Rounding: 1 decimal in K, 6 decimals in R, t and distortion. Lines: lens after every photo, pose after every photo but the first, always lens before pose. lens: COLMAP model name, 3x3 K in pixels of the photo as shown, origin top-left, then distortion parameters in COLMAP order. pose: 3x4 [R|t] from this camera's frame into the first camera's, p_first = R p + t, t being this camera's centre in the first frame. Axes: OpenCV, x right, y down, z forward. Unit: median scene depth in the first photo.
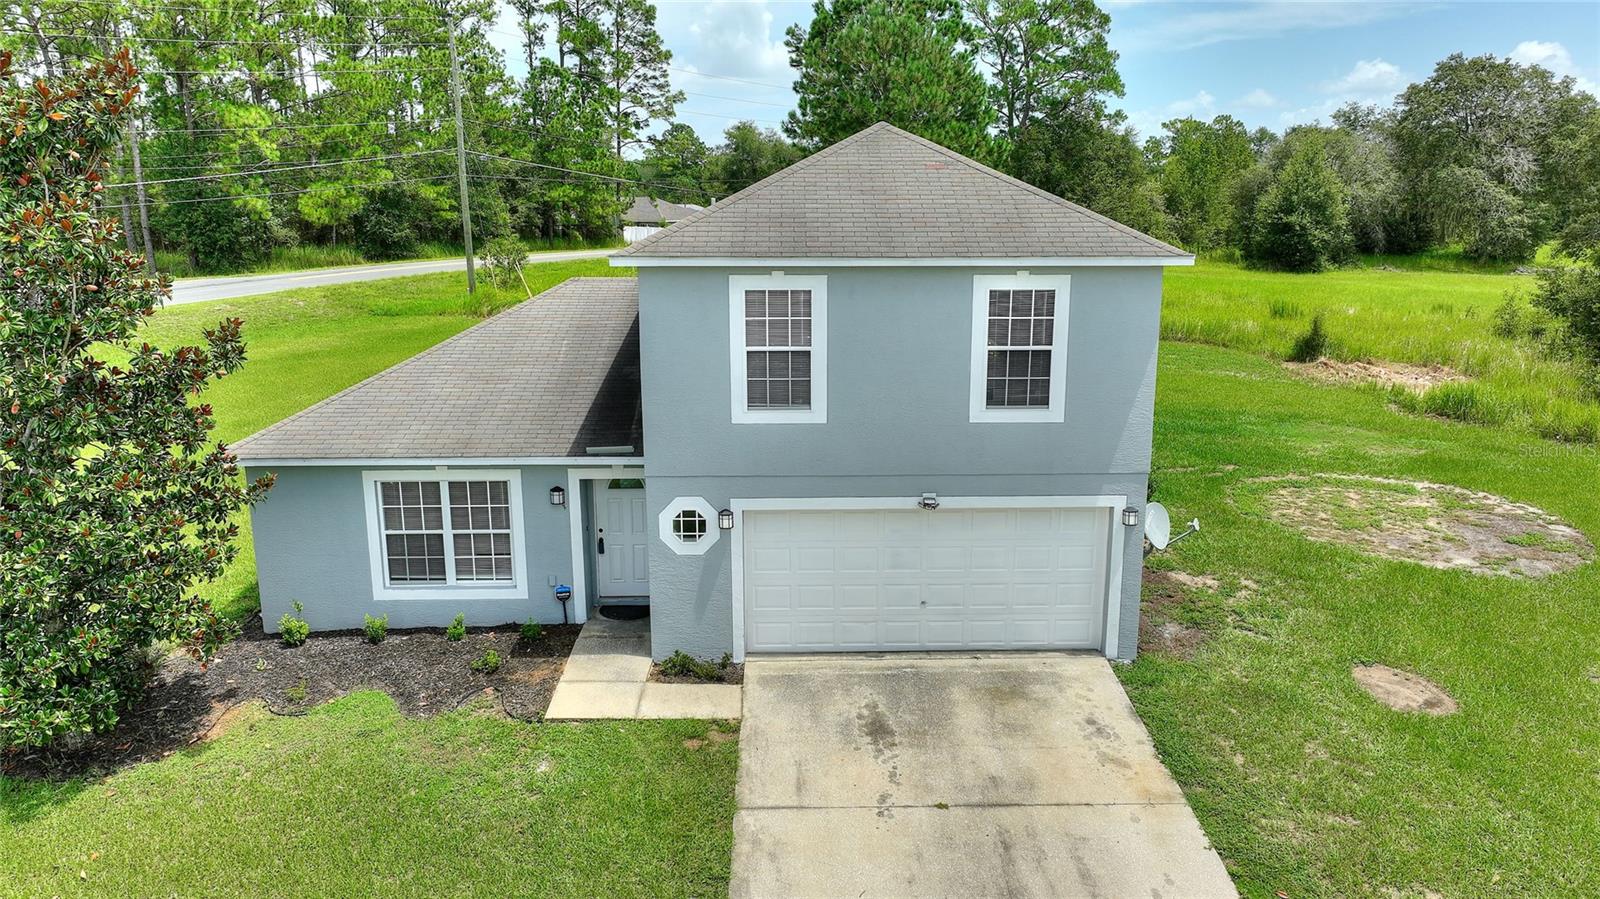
lens RADIAL K [[1125.7, 0, 806.3], [0, 1125.7, 451.2], [0, 0, 1]] dist [-0.001373, 0.020034]
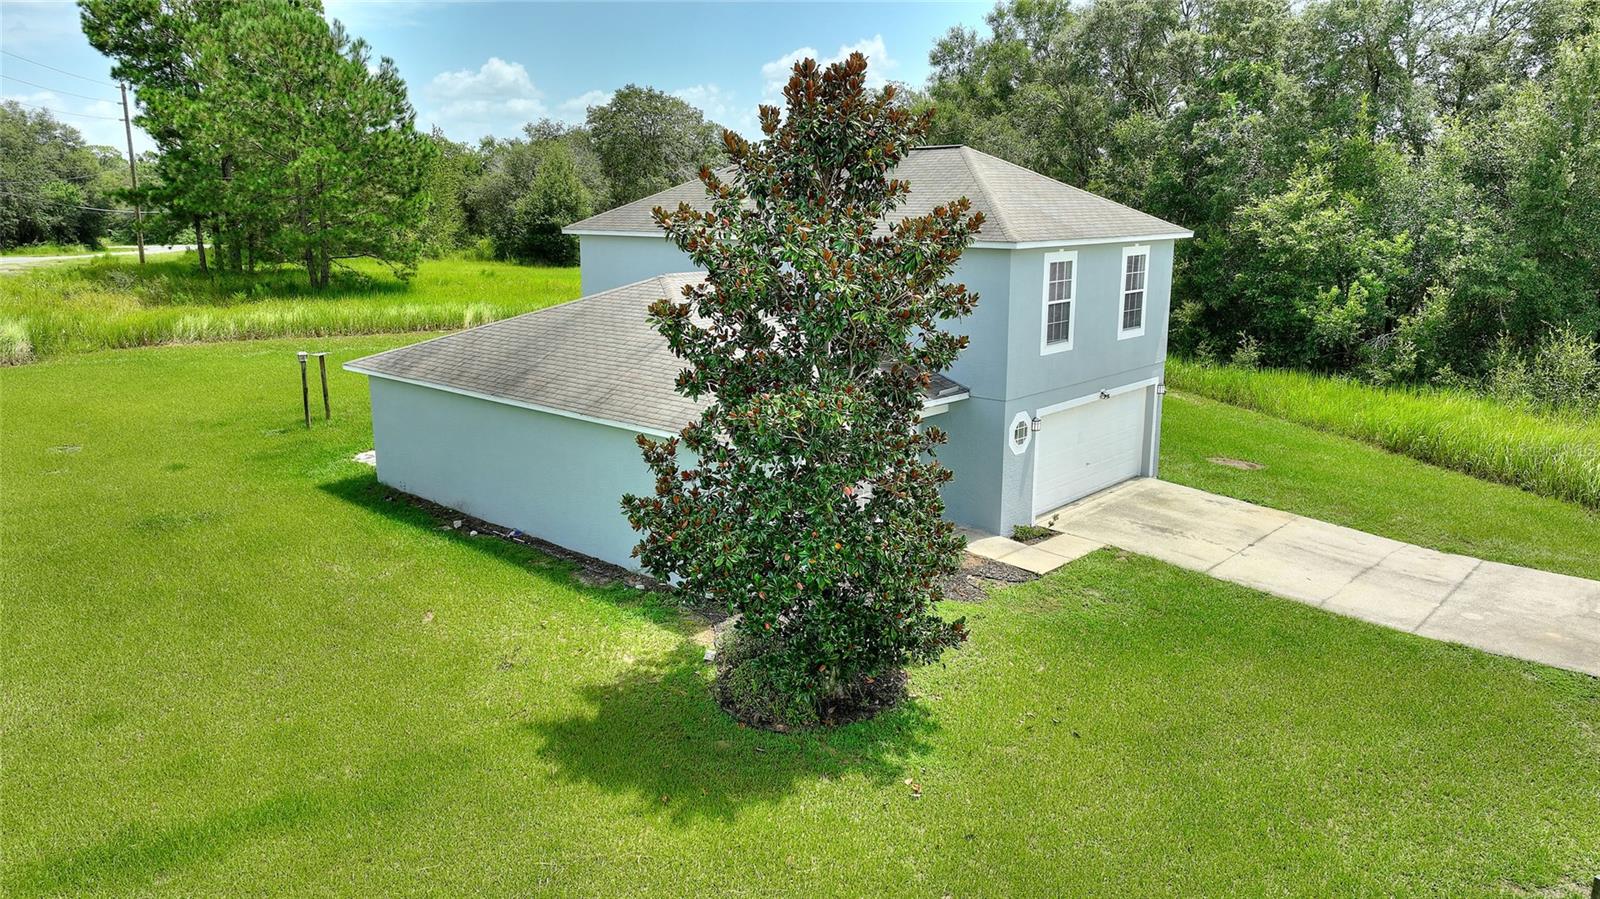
lens RADIAL K [[1125.7, 0, 805.6], [0, 1125.7, 445.7], [0, 0, 1]] dist [-0.001373, 0.020034]
pose [[0.683320, -0.158451, 0.712718, -1.281737], [0.164271, 0.984504, 0.061379, -0.047848], [-0.711399, 0.075137, 0.698760, 0.207259]]
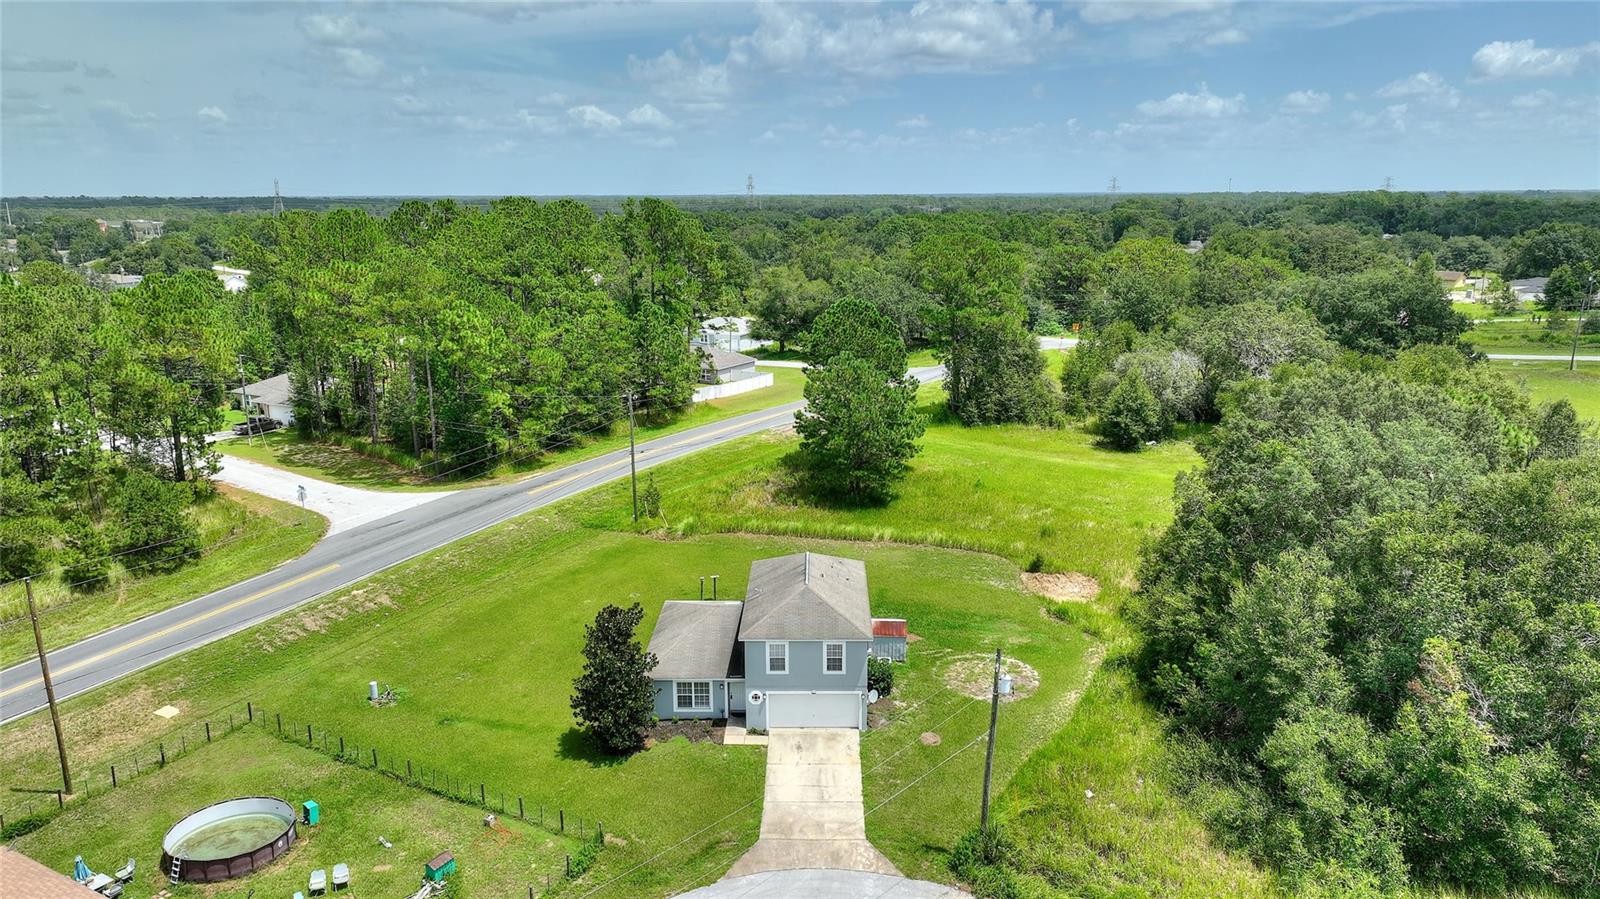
lens RADIAL K [[1125.7, 0, 803.0], [0, 1125.7, 451.5], [0, 0, 1]] dist [-0.001373, 0.020034]
pose [[0.999431, 0.003526, -0.033553, 0.203013], [-0.003513, 0.999994, 0.000459, -0.833759], [0.033555, -0.000341, 0.999437, -3.106748]]
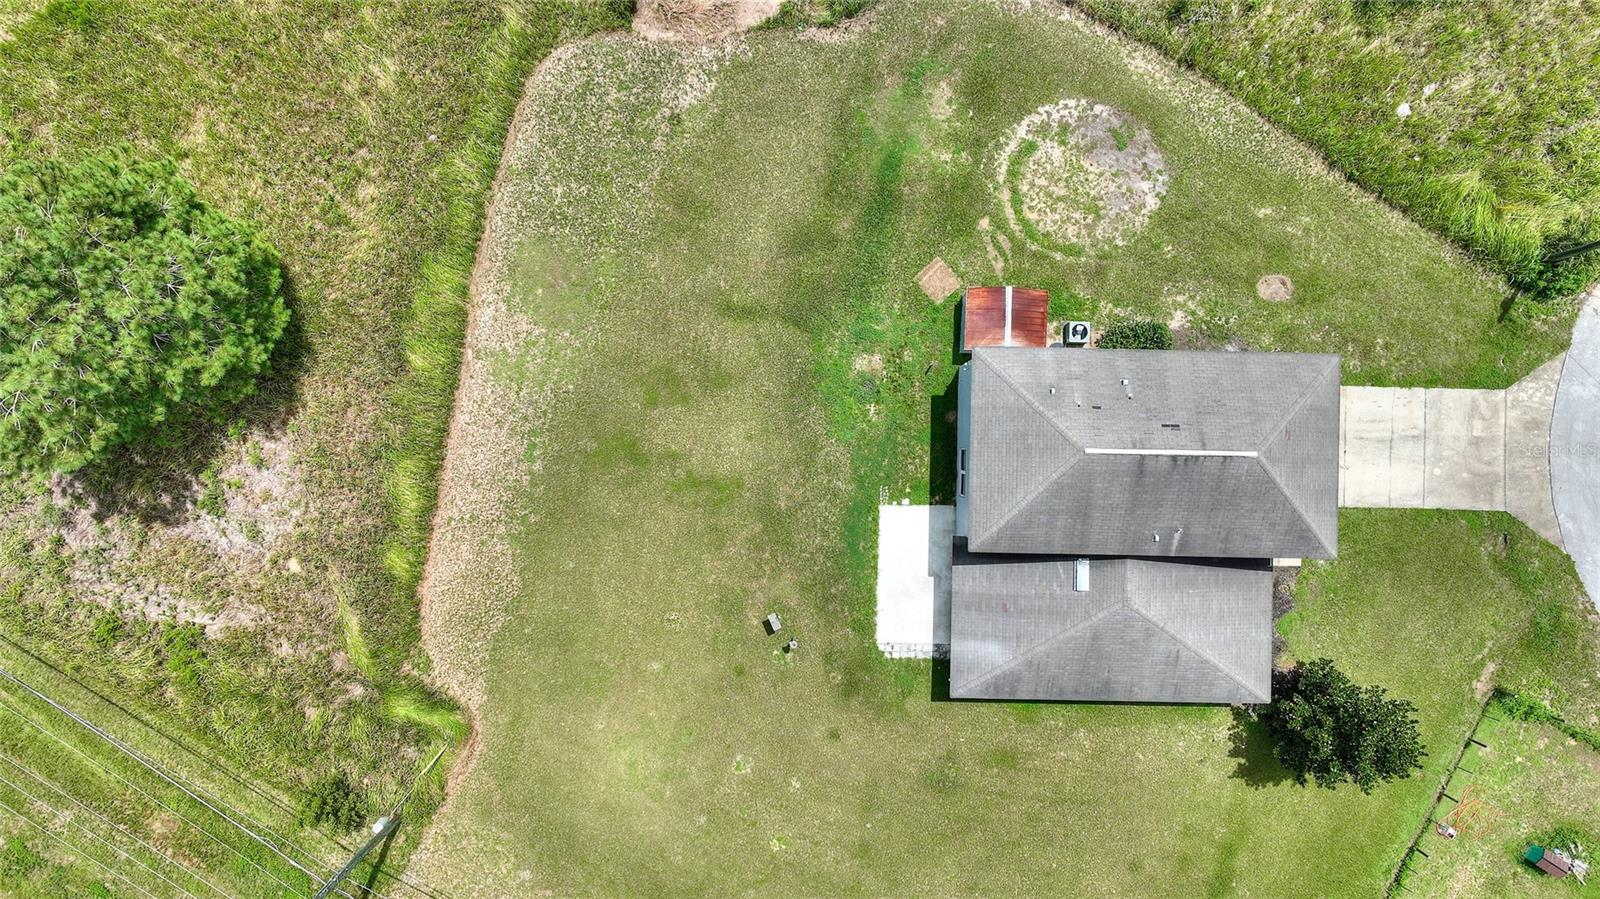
lens RADIAL K [[1125.7, 0, 799.1], [0, 1125.7, 446.4], [0, 0, 1]] dist [-0.001373, 0.020034]
pose [[0.038248, -0.999266, -0.001931, 0.063702], [0.216058, 0.006383, 0.976360, -3.024915], [-0.975631, -0.037761, 0.216143, 1.589130]]
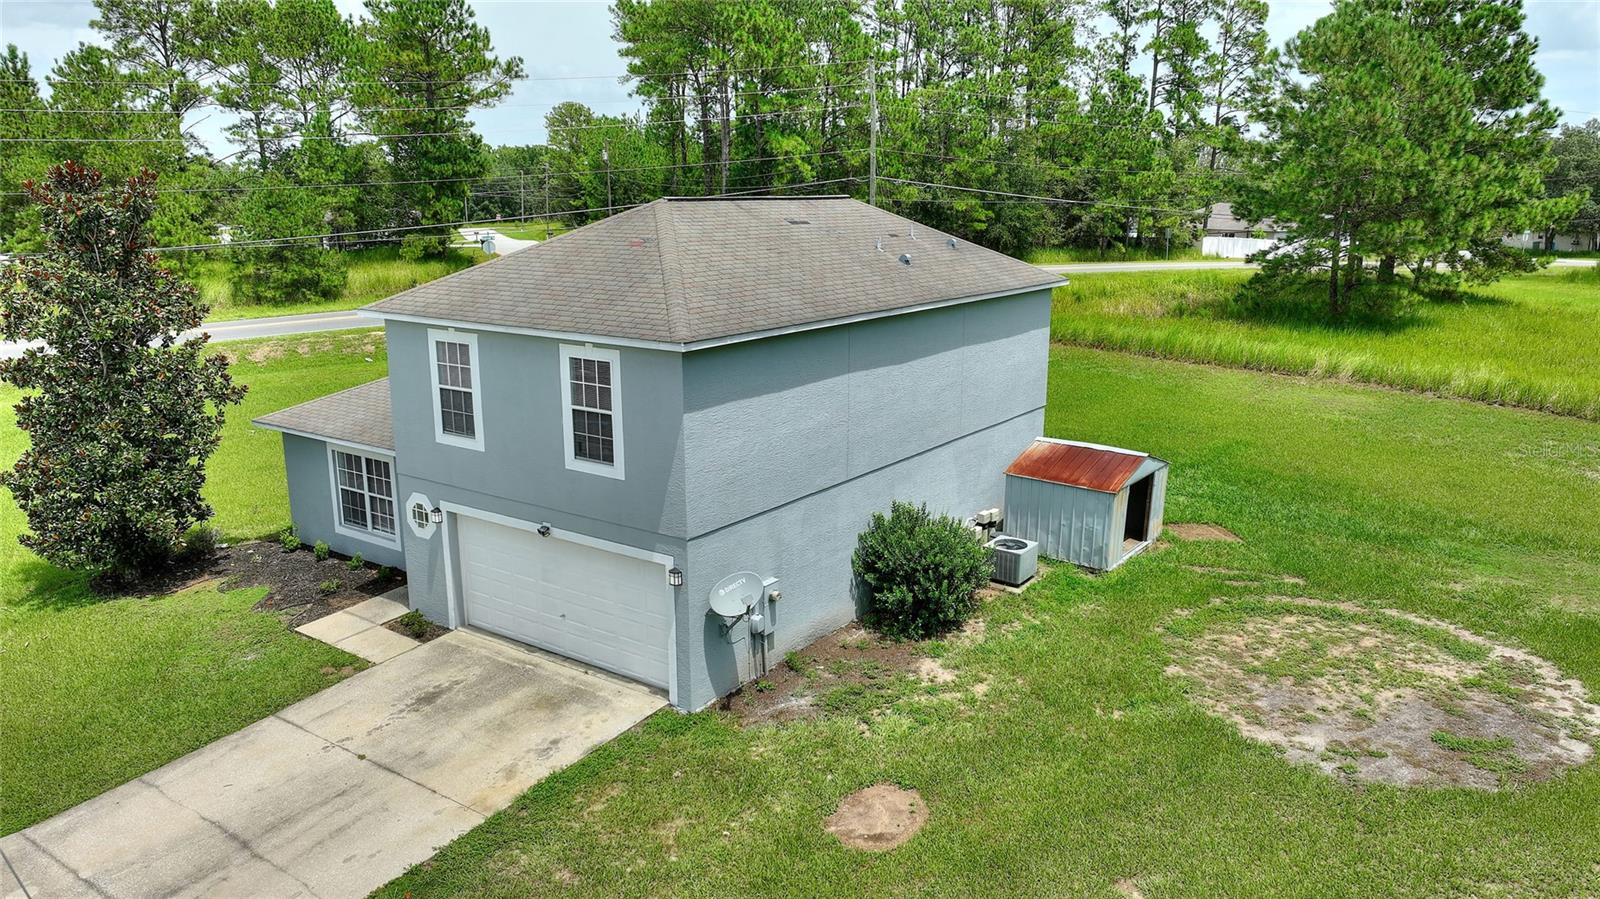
lens RADIAL K [[1125.7, 0, 805.0], [0, 1125.7, 451.5], [0, 0, 1]] dist [-0.001373, 0.020034]
pose [[0.805740, 0.136830, -0.576246, 0.987199], [-0.134366, 0.989809, 0.047152, -0.127305], [0.576826, 0.039436, 0.815915, 0.188231]]
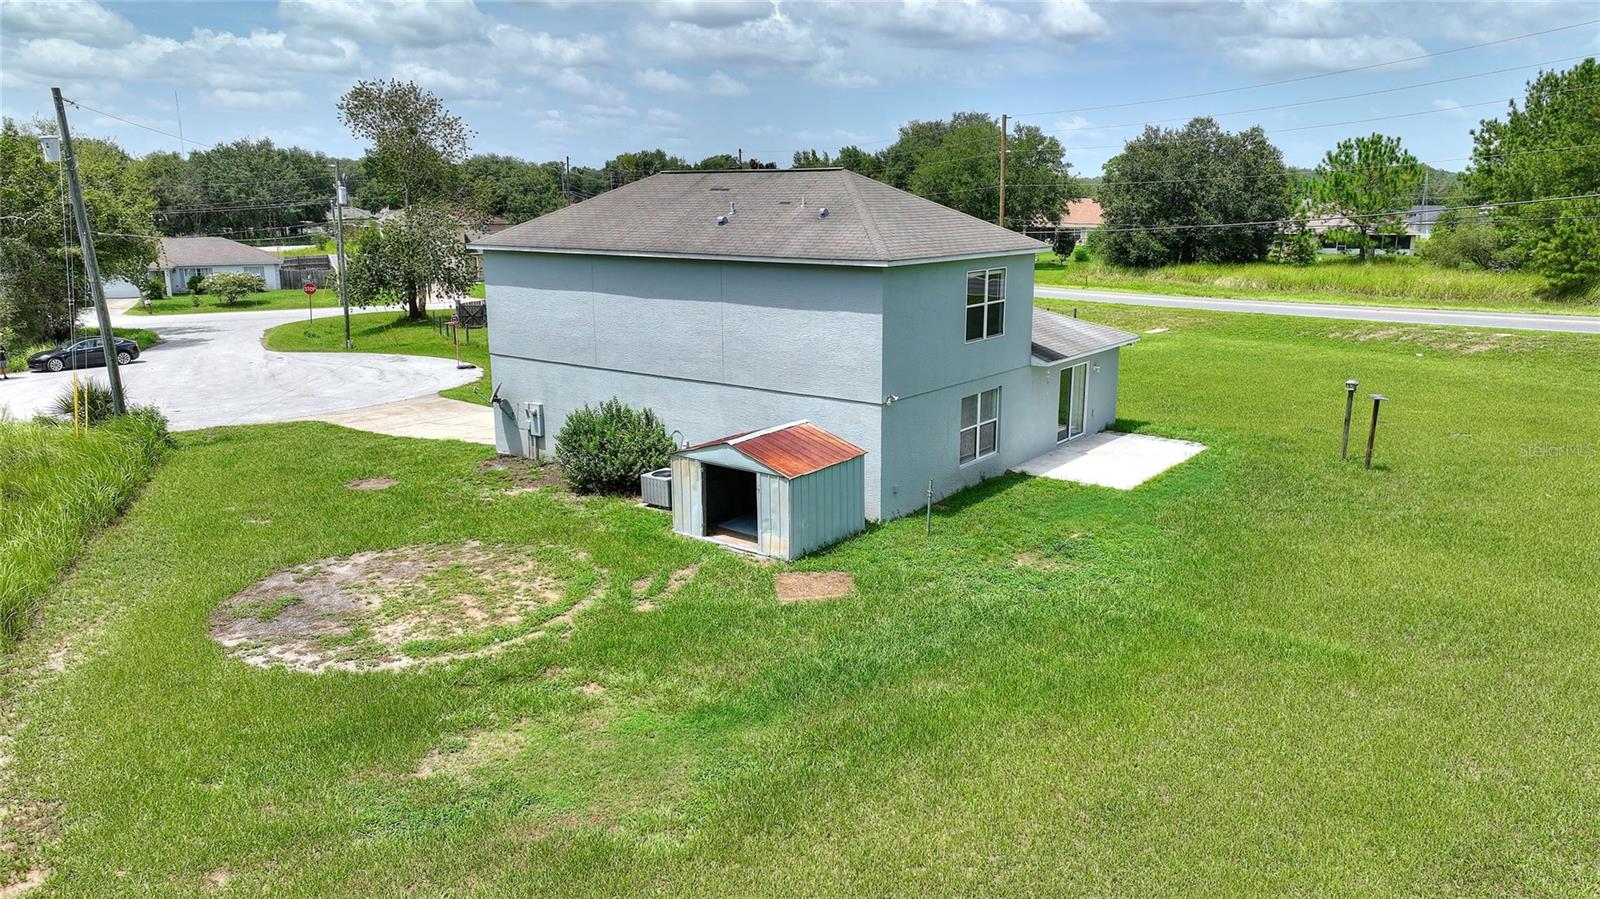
lens RADIAL K [[1125.7, 0, 808.0], [0, 1125.7, 446.0], [0, 0, 1]] dist [-0.001373, 0.020034]
pose [[-0.617217, 0.178715, -0.766227, 1.503025], [-0.170791, 0.920207, 0.352206, -0.623356], [0.768032, 0.348252, -0.537445, 2.541630]]
